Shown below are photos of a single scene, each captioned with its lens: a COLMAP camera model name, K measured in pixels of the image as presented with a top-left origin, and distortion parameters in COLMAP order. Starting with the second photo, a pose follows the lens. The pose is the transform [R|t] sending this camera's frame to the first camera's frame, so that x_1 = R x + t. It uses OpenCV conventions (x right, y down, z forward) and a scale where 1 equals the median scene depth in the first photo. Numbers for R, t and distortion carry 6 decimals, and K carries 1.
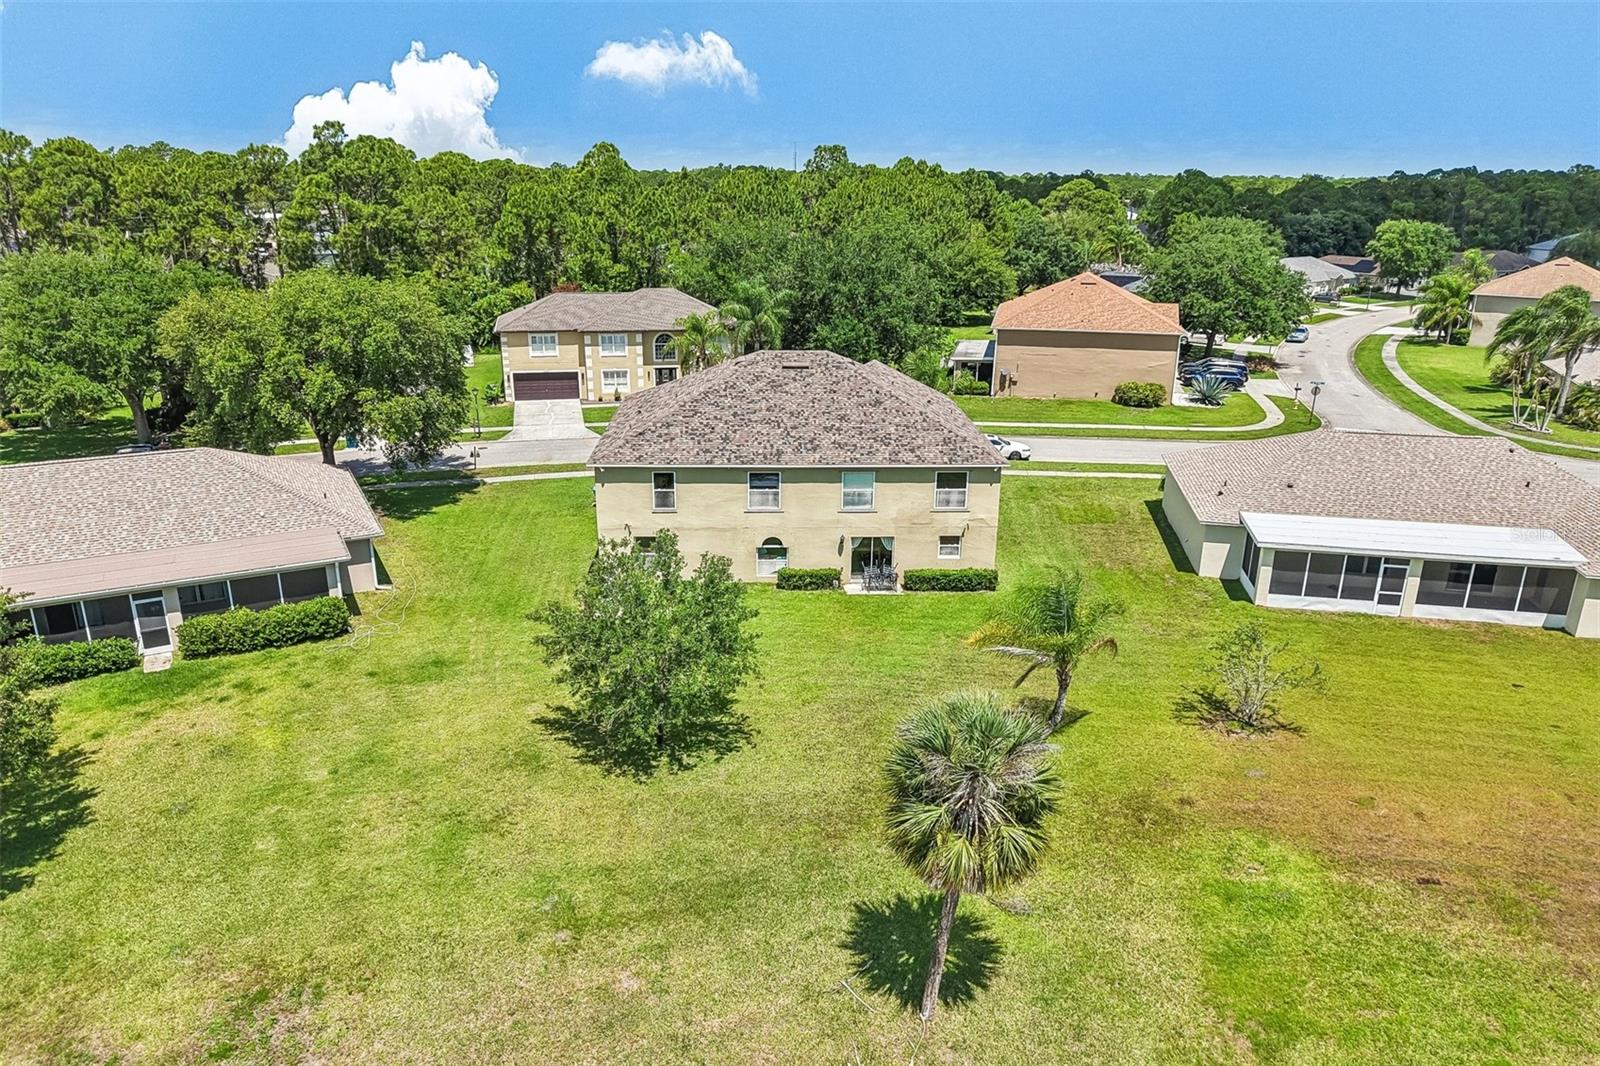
lens RADIAL K [[1062.1, 0, 799.8], [0, 1062.1, 542.4], [0, 0, 1]] dist [0.031080, -0.031191]
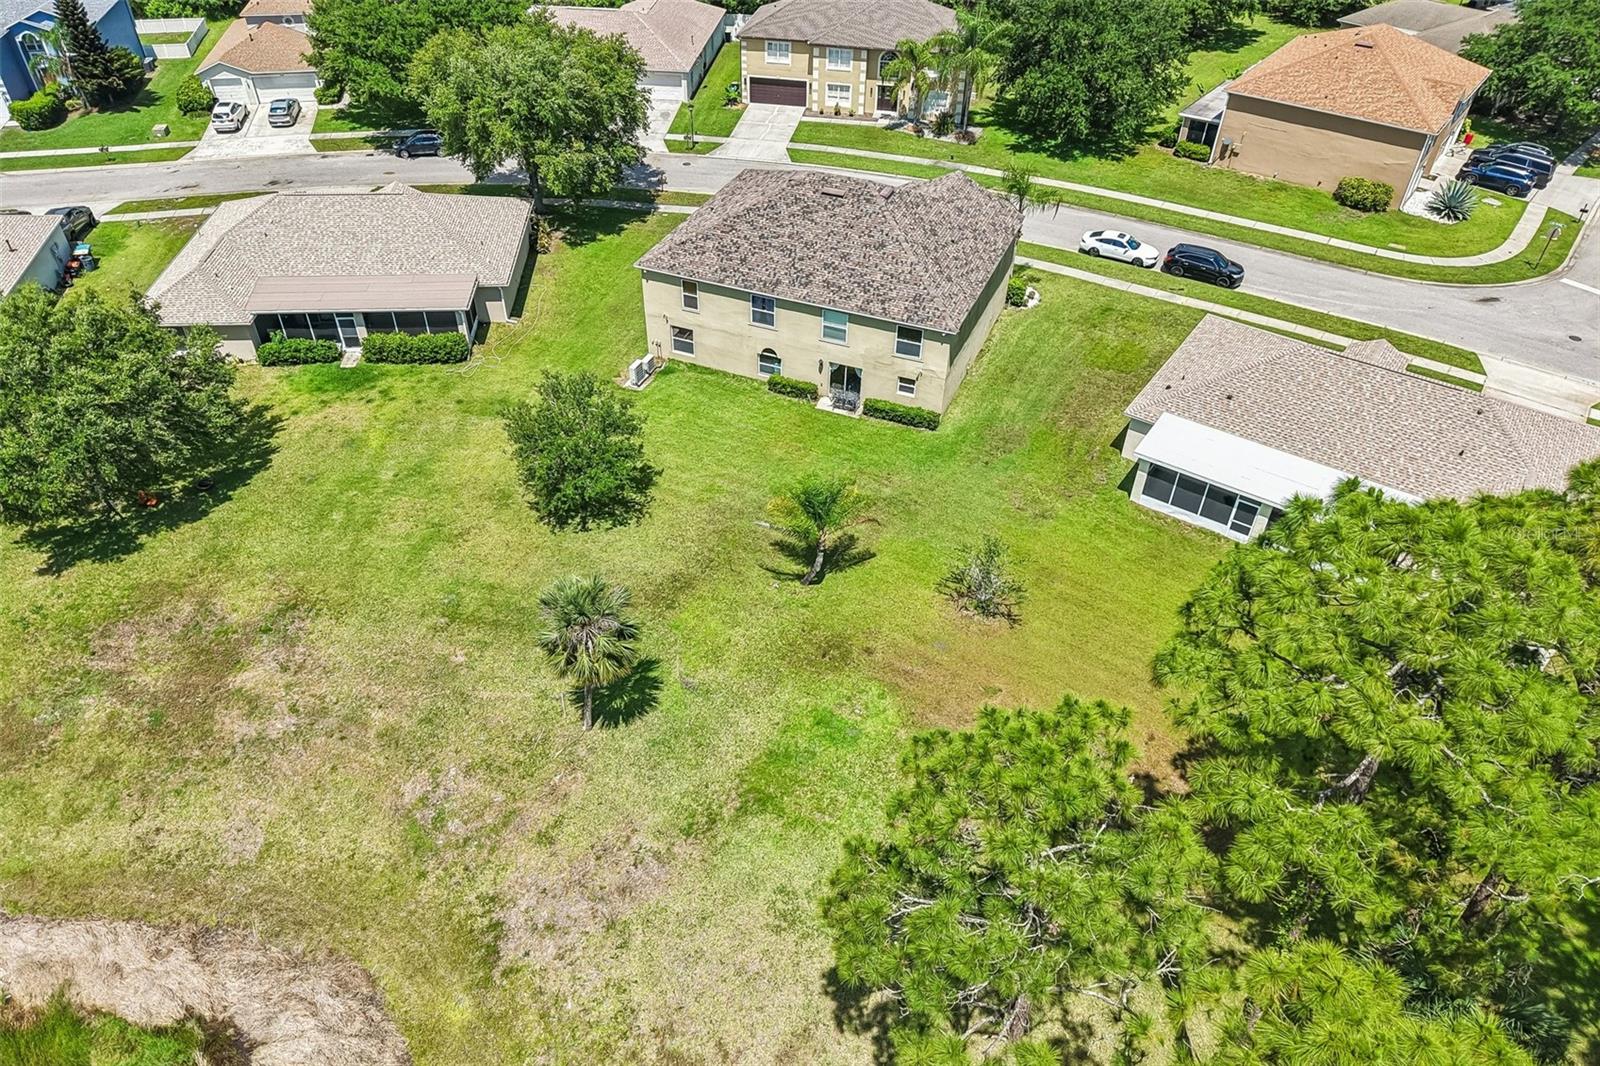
lens RADIAL K [[1062.1, 0, 802.6], [0, 1062.1, 546.2], [0, 0, 1]] dist [0.031080, -0.031191]
pose [[0.908380, 0.278139, -0.312224, 0.463478], [-0.142554, 0.907951, 0.394086, -0.290077], [0.393095, -0.313471, 0.864414, -0.136545]]
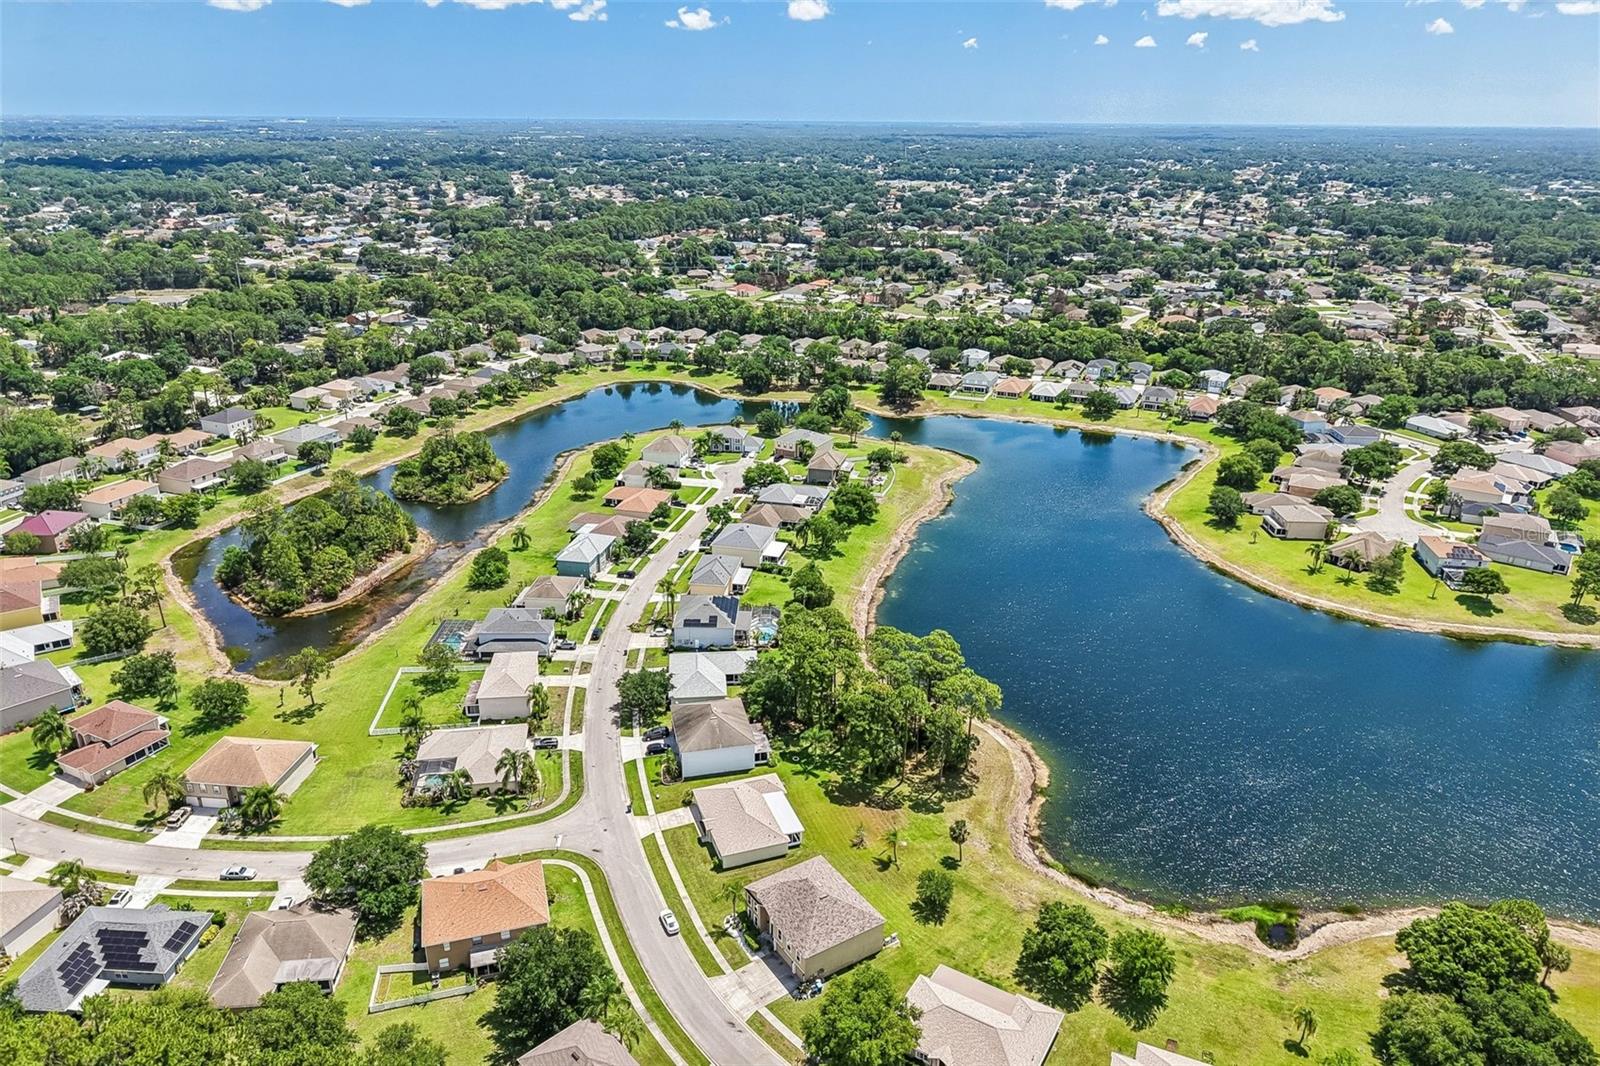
lens RADIAL K [[1062.1, 0, 784.8], [0, 1062.1, 529.7], [0, 0, 1]] dist [0.031080, -0.031191]
pose [[-0.489869, -0.321366, 0.810403, -2.458400], [0.274923, 0.825200, 0.493418, -2.951230], [-0.827312, 0.464509, -0.315889, 1.748457]]
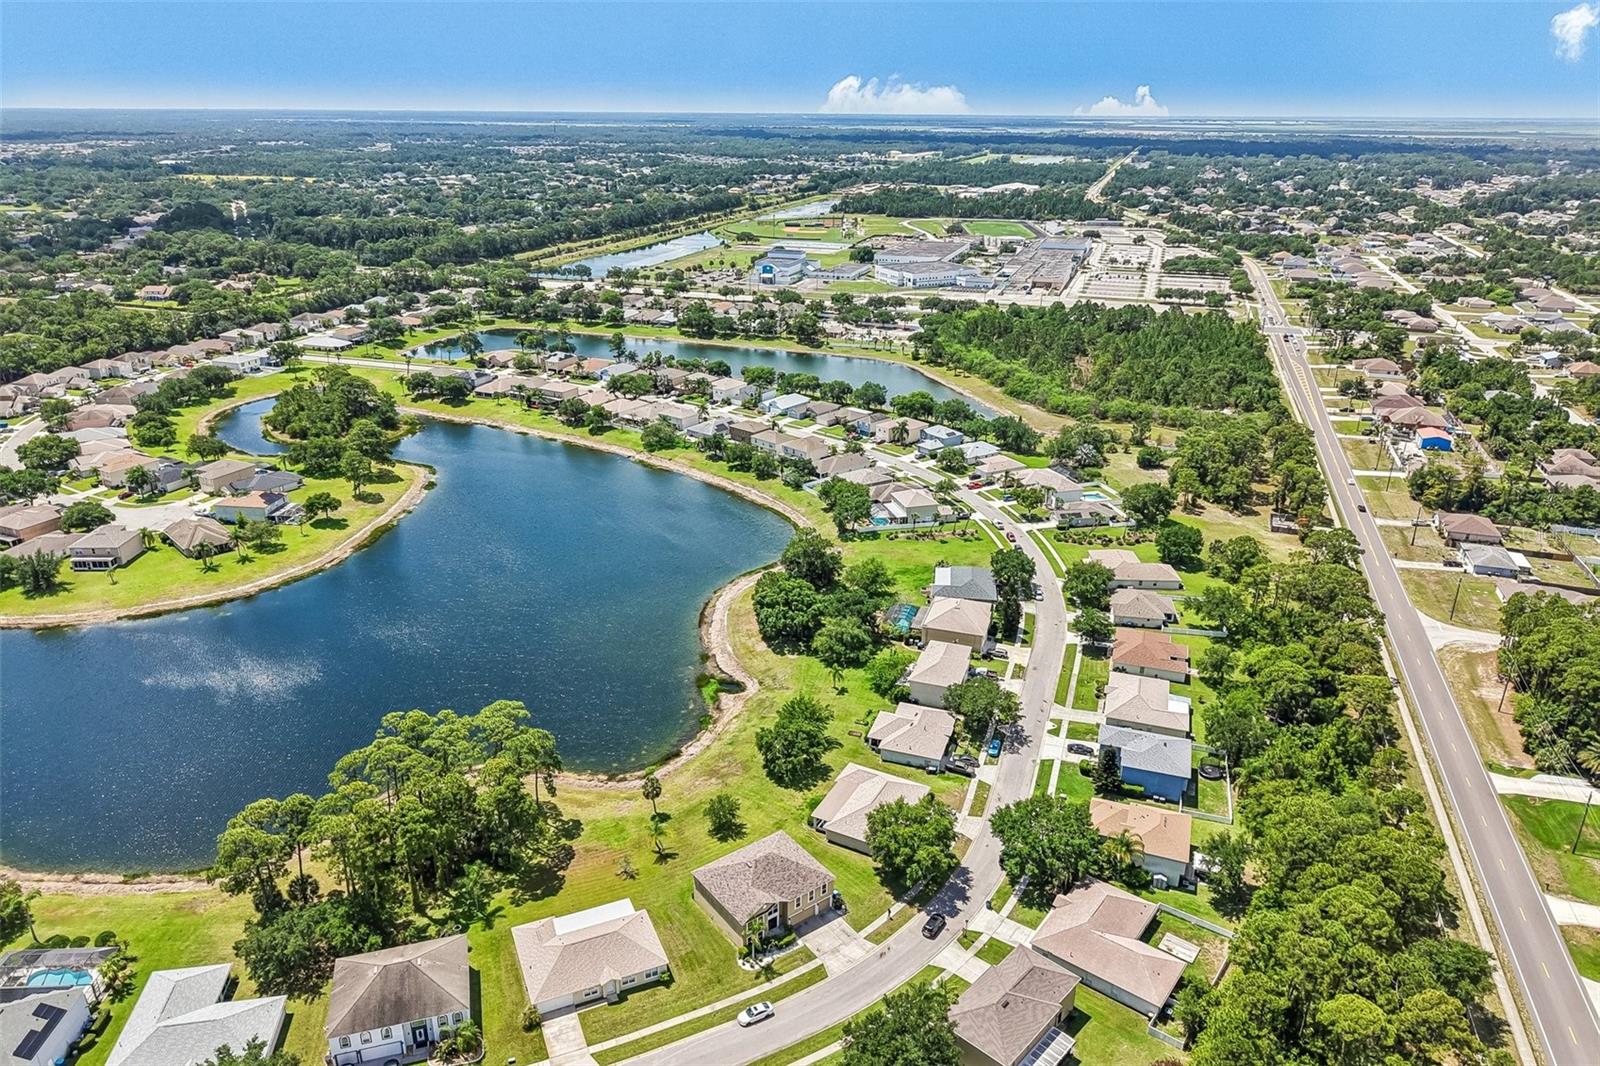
lens RADIAL K [[1062.1, 0, 791.8], [0, 1062.1, 539.5], [0, 0, 1]] dist [0.031080, -0.031191]
pose [[-0.830324, 0.197317, -0.521180, 1.607911], [-0.192339, 0.776283, 0.600326, -3.263319], [0.523037, 0.598708, -0.606614, 2.719166]]
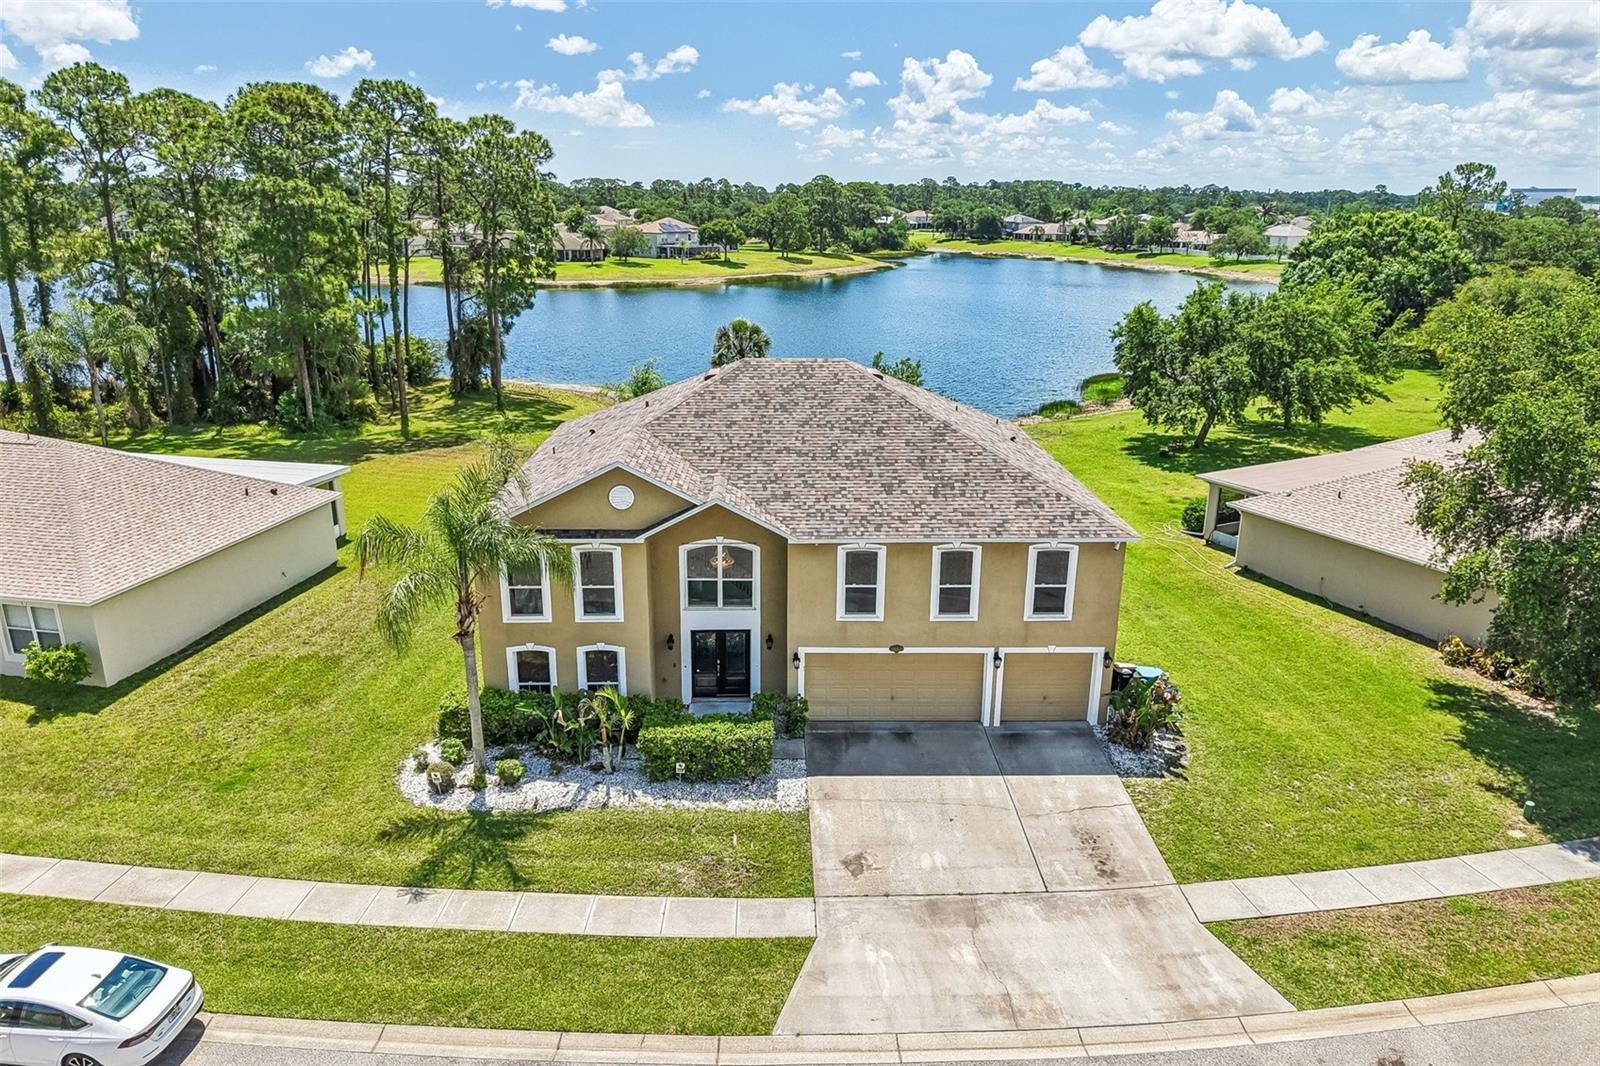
lens RADIAL K [[1062.1, 0, 788.2], [0, 1062.1, 530.4], [0, 0, 1]] dist [0.031080, -0.031191]
pose [[-0.999647, -0.018560, 0.018990, -0.018095], [-0.003661, 0.804651, 0.593736, -0.539361], [-0.026300, 0.593457, -0.804436, 1.760074]]
